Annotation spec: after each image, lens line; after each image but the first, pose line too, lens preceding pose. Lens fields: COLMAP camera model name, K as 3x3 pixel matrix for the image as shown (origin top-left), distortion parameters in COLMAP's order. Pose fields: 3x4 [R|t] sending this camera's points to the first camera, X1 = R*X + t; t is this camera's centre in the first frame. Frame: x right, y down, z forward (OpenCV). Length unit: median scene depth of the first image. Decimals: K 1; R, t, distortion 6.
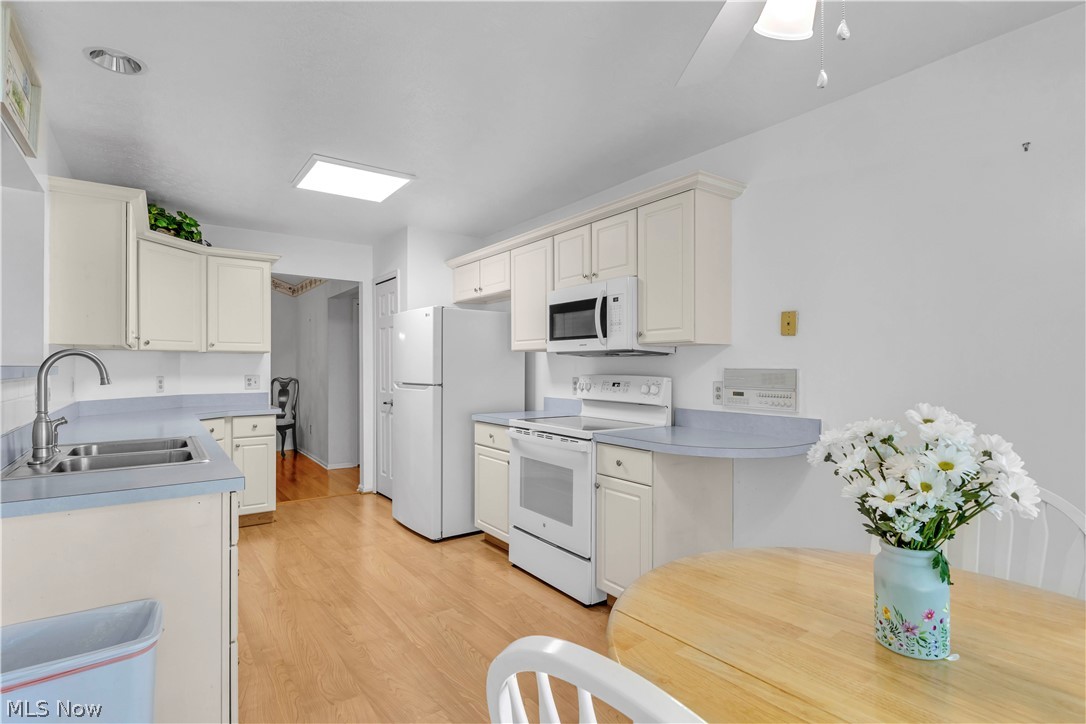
lens RADIAL K [[537.8, 0, 544.6], [0, 537.8, 364.2], [0, 0, 1]] dist [0.003332, -0.000182]
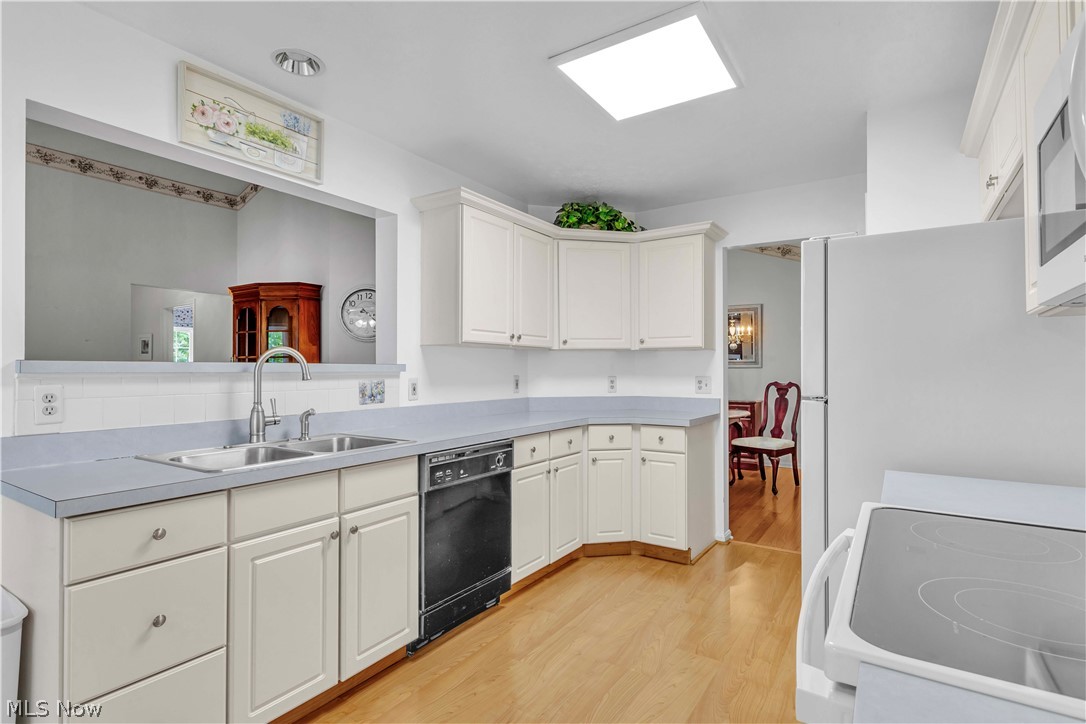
lens RADIAL K [[541.7, 0, 543.0], [0, 541.7, 365.8], [0, 0, 1]] dist [0.020442, 0.000126]
pose [[0.356749, -0.007590, -0.934170, 0.171241], [0.003851, 0.999970, -0.006654, 0.009996], [0.934192, -0.001224, 0.356767, 0.560825]]
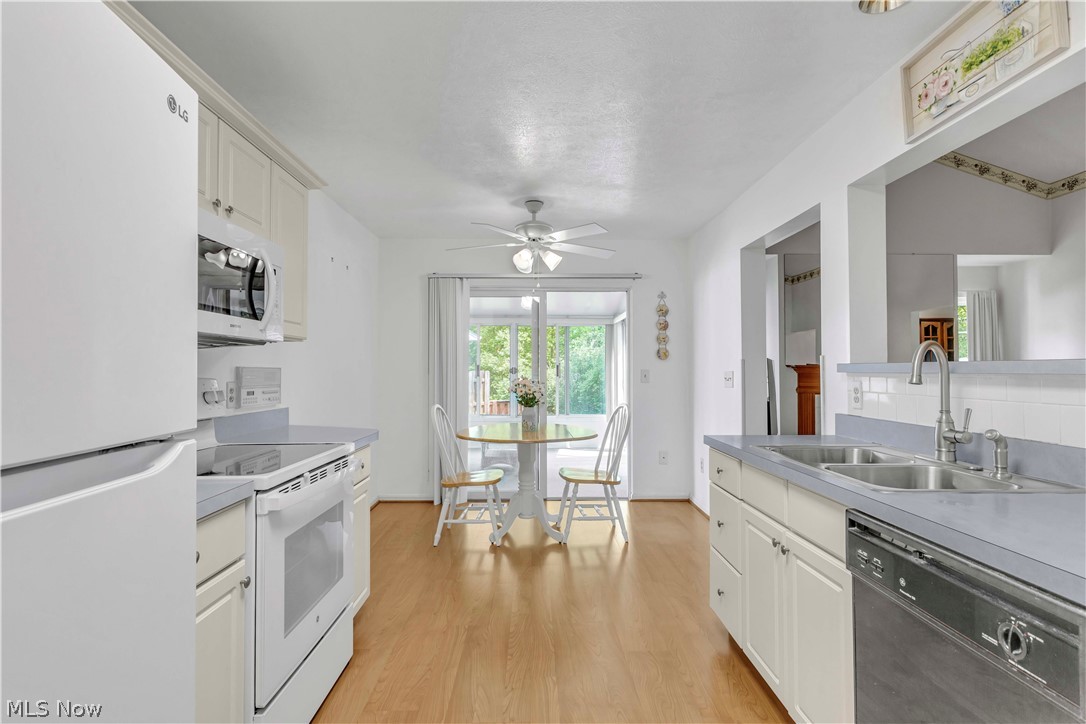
lens RADIAL K [[538.9, 0, 540.6], [0, 538.9, 359.7], [0, 0, 1]] dist [0.014272, -0.000891]
pose [[-0.820039, 0.012267, 0.572176, -0.436734], [-0.001026, 0.999737, -0.022904, 0.011178], [-0.572306, -0.019369, -0.819811, 1.045428]]
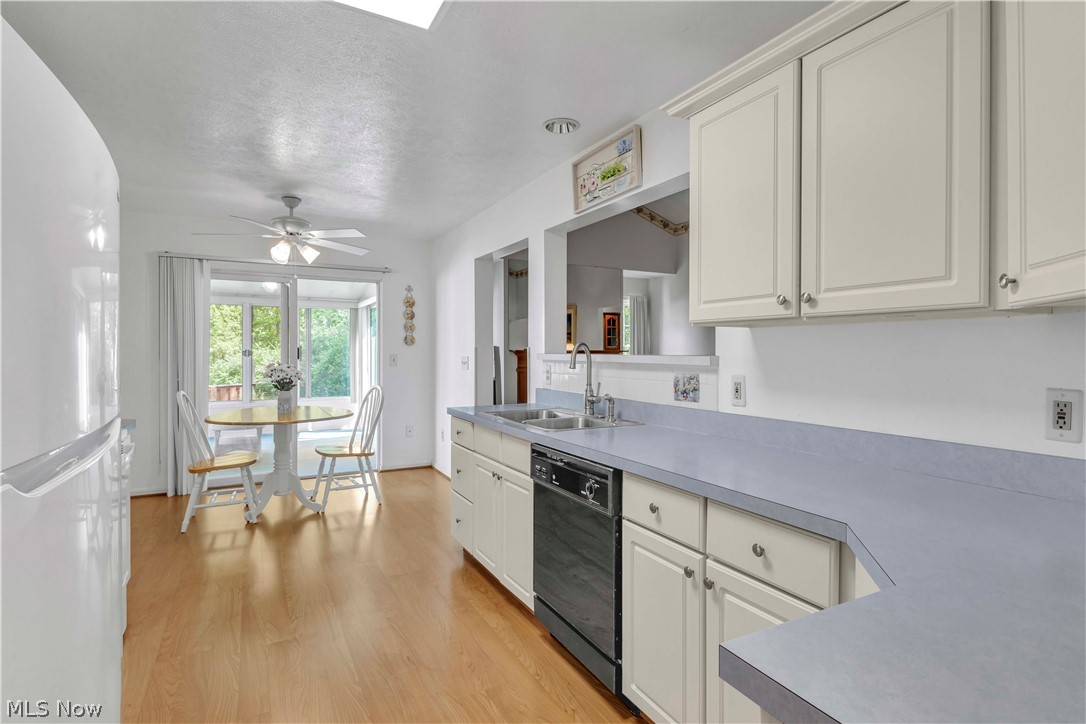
lens RADIAL K [[541.8, 0, 541.7], [0, 541.8, 355.9], [0, 0, 1]] dist [0.017132, -0.000020]
pose [[-0.991441, -0.003038, 0.130517, -0.485939], [-0.002127, 0.999972, 0.007117, -0.001203], [-0.130535, 0.006778, -0.991421, 1.231612]]
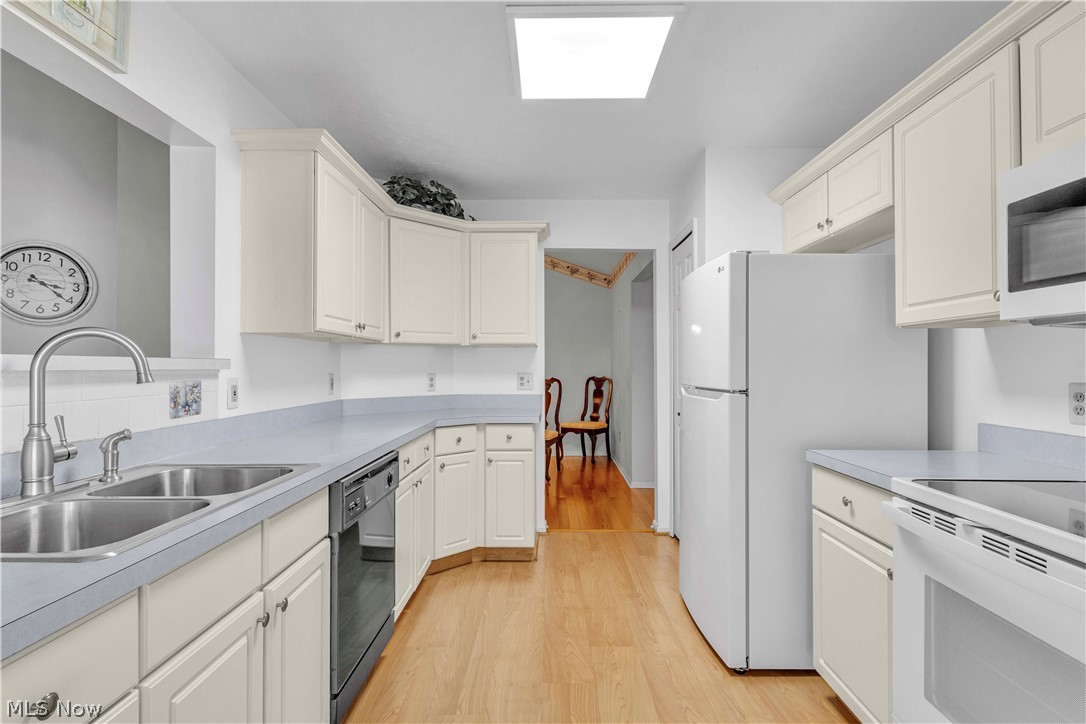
lens RADIAL K [[537.8, 0, 544.6], [0, 537.8, 364.2], [0, 0, 1]] dist [0.003332, -0.000182]
pose [[0.805043, -0.003259, -0.593208, -0.027922], [0.003104, 0.999994, -0.001281, 0.009178], [0.593209, -0.000810, 0.805048, 0.409105]]
